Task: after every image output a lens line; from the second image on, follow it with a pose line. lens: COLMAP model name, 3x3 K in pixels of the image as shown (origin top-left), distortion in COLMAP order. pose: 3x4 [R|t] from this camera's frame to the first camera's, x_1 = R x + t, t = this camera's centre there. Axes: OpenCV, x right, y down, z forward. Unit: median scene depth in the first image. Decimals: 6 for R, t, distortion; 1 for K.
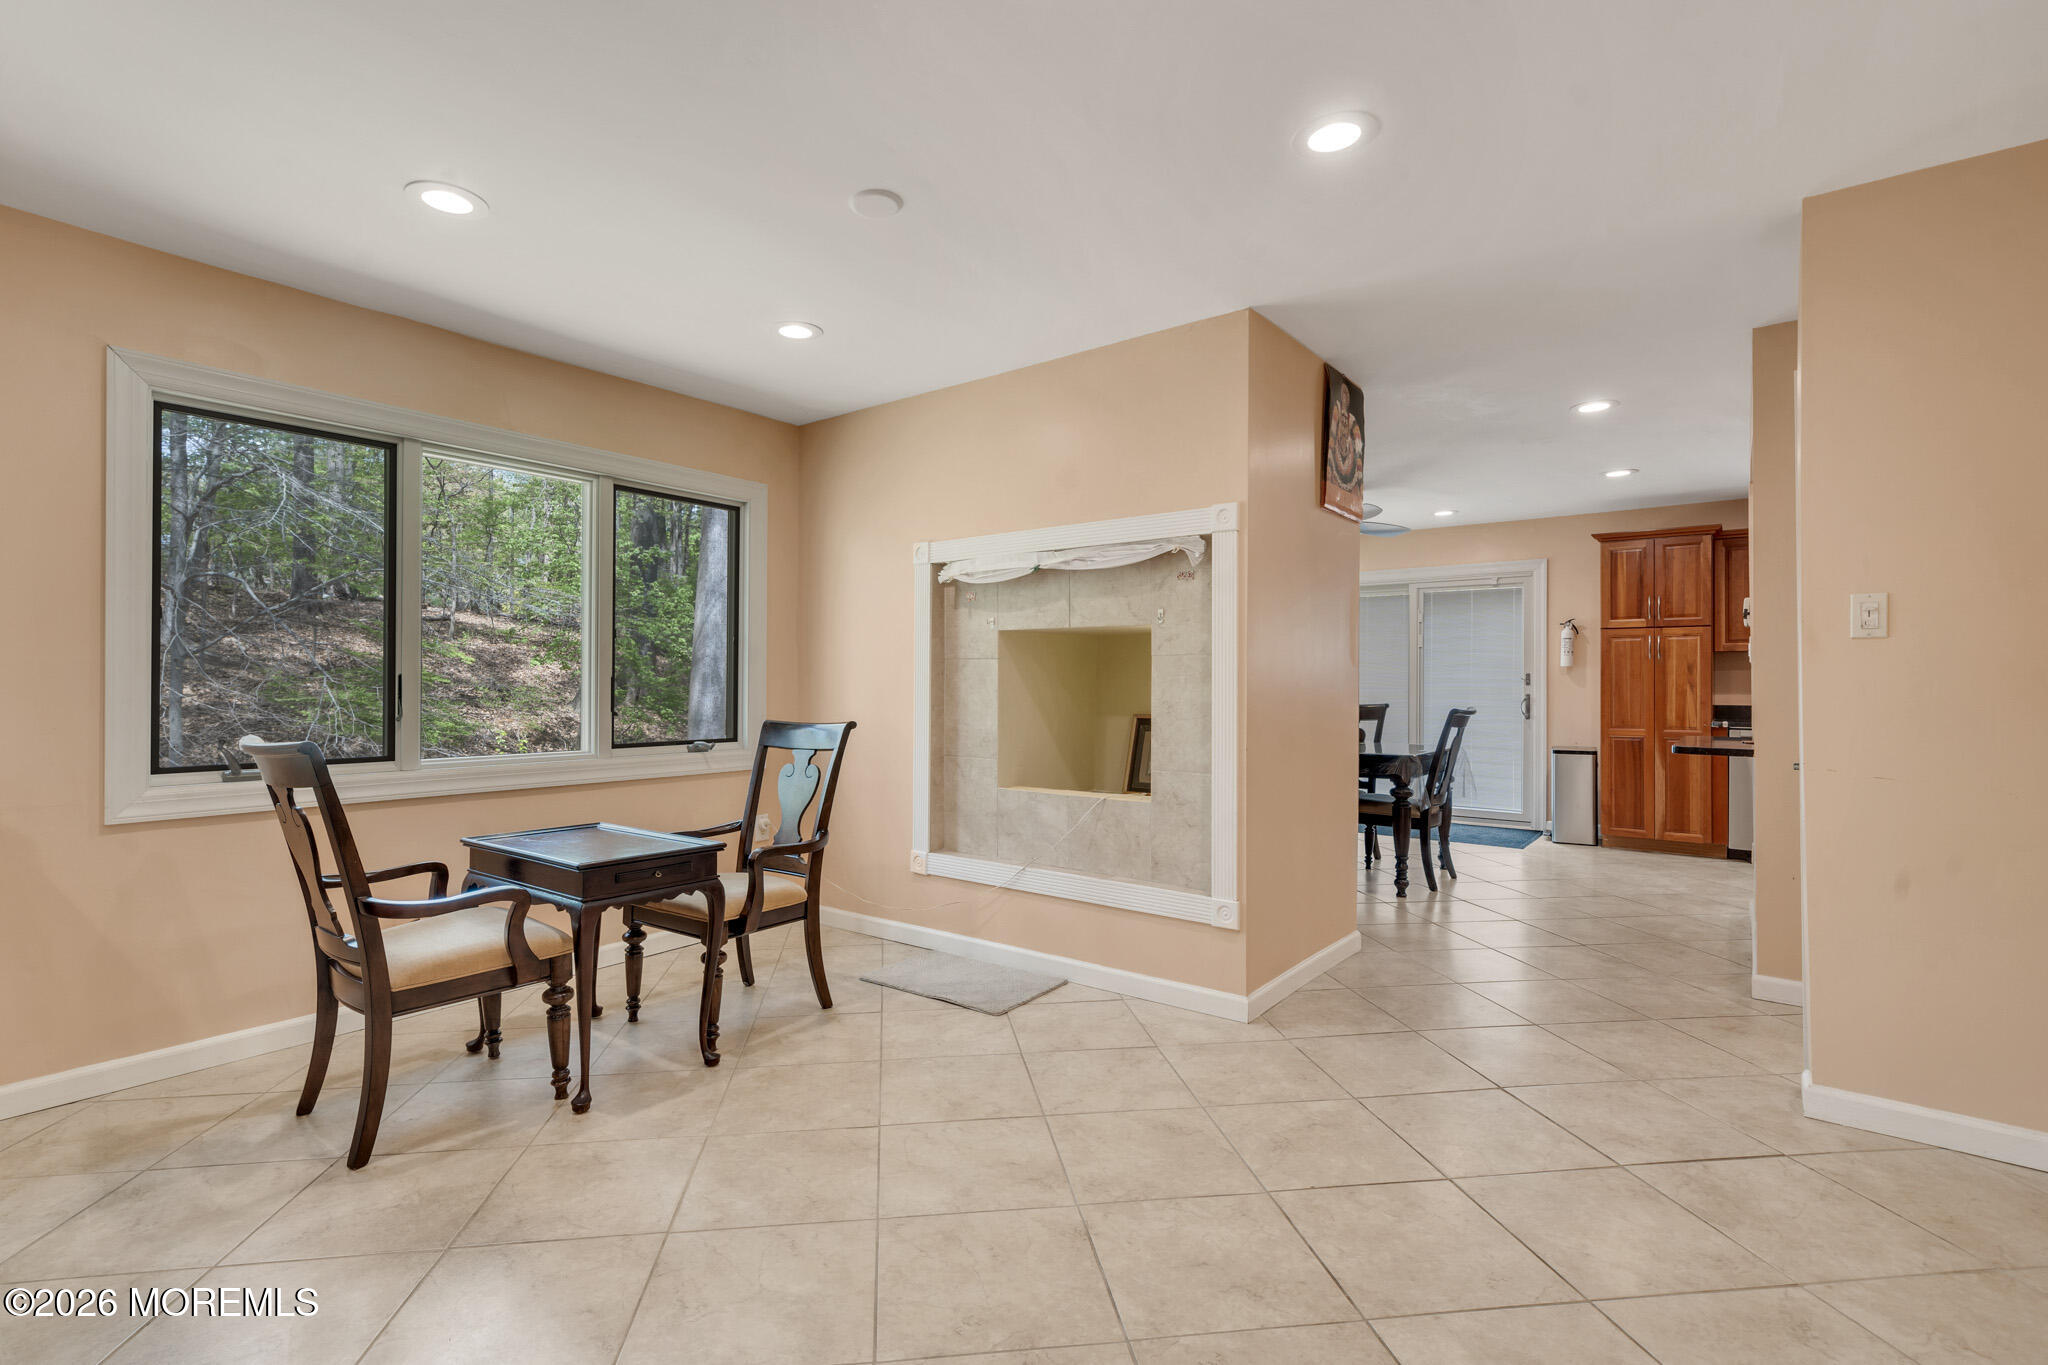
lens RADIAL K [[923.5, 0, 1015.1], [0, 923.5, 686.3], [0, 0, 1]] dist [-0.003466, -0.000130]
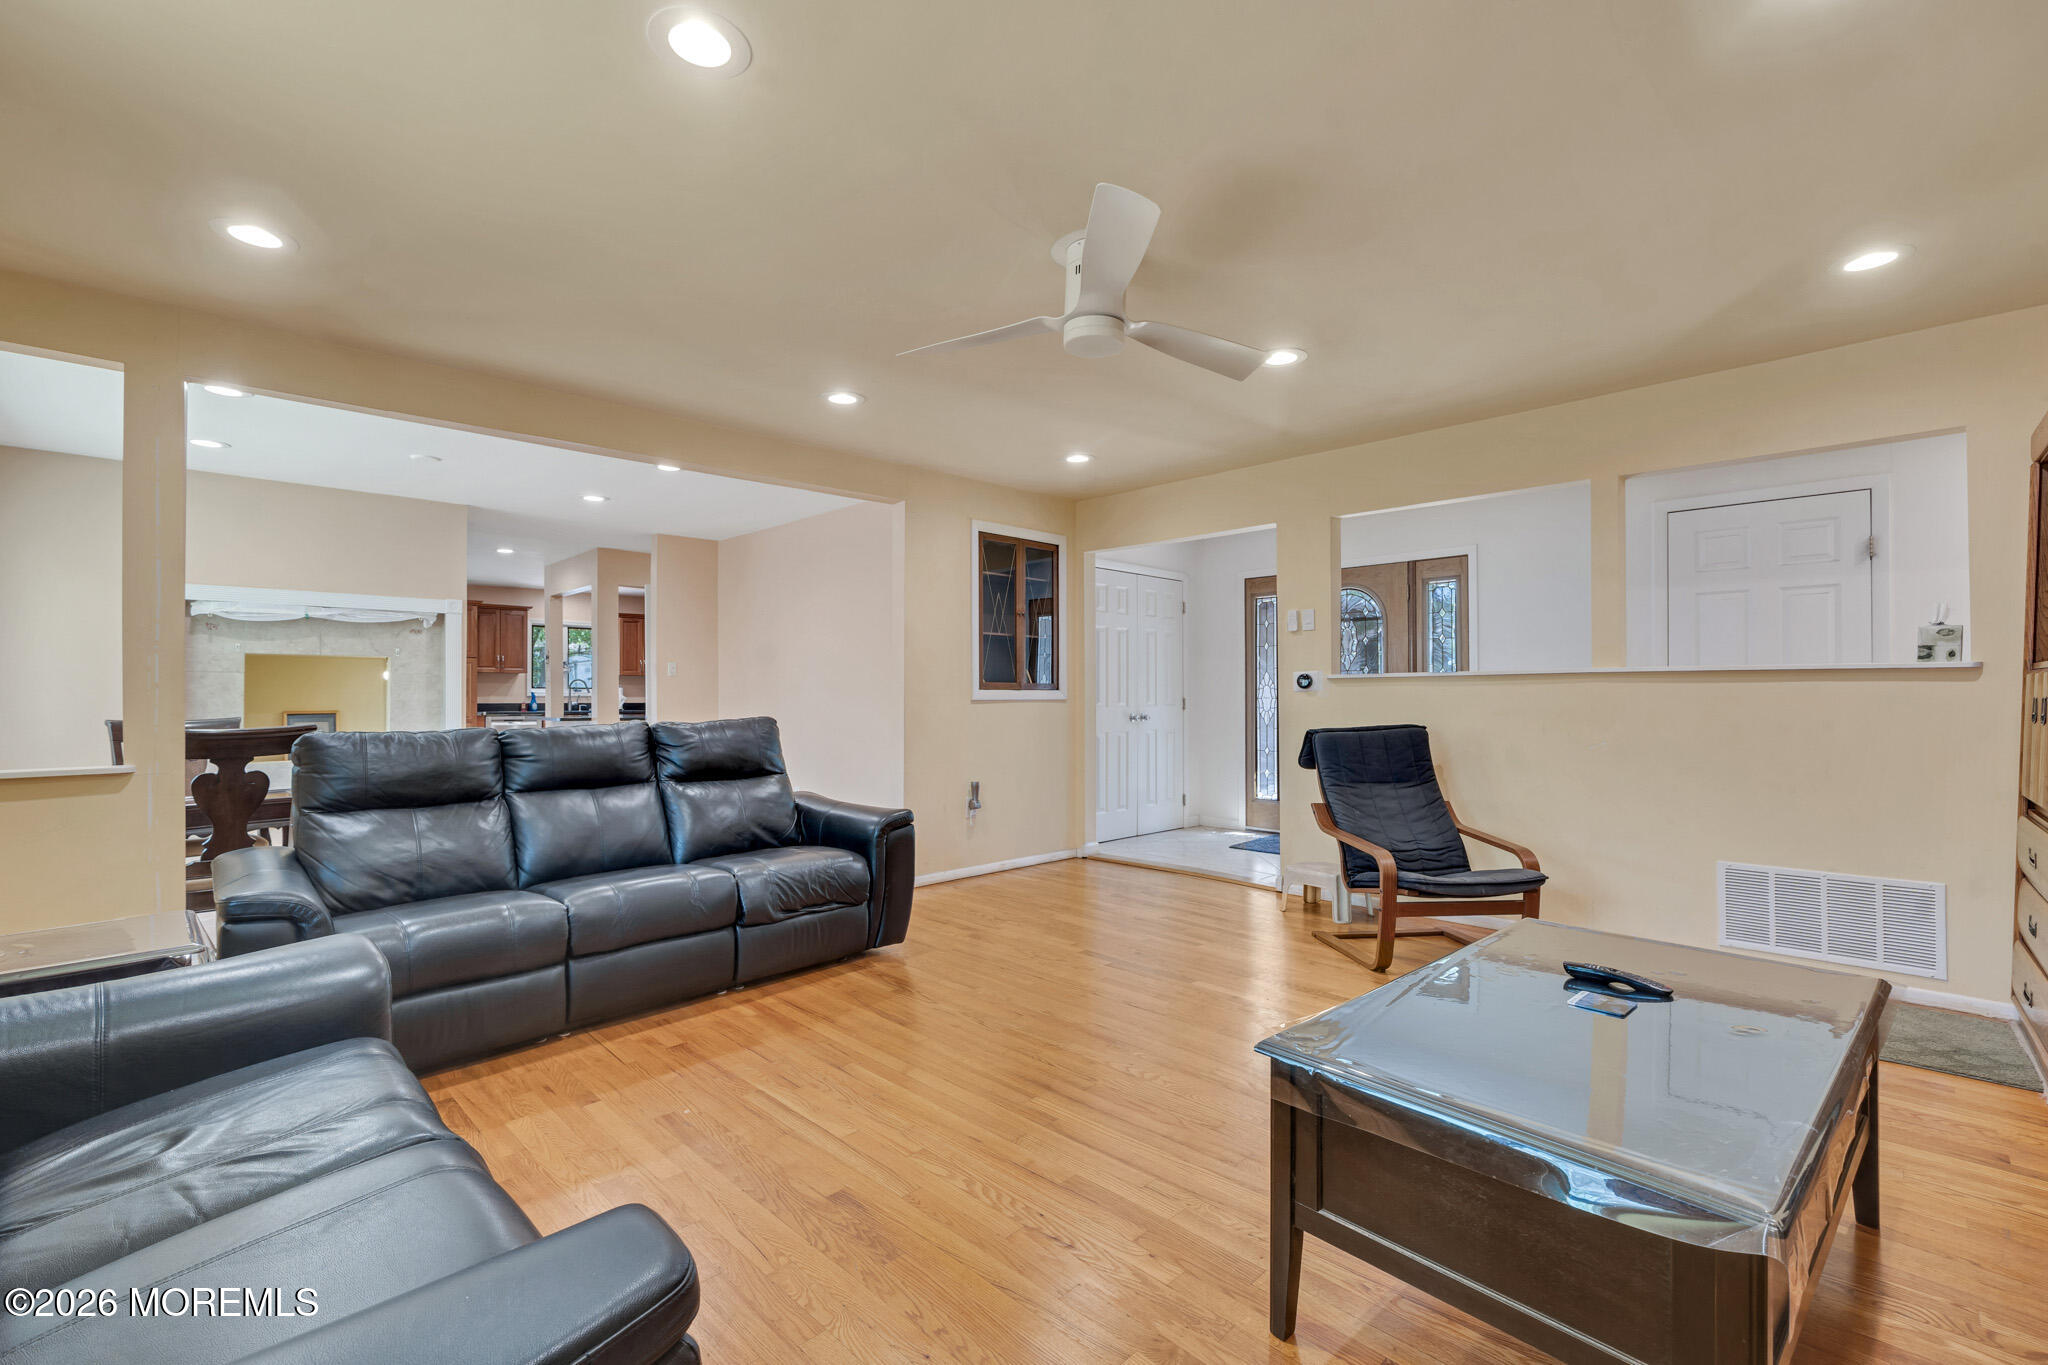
lens RADIAL K [[923.5, 0, 1015.1], [0, 923.5, 686.3], [0, 0, 1]] dist [-0.003466, -0.000130]
pose [[0.118898, 0.006186, 0.992887, -0.907568], [0.001968, 0.999977, -0.006466, 0.001288], [-0.992905, 0.002723, 0.118883, -0.242296]]
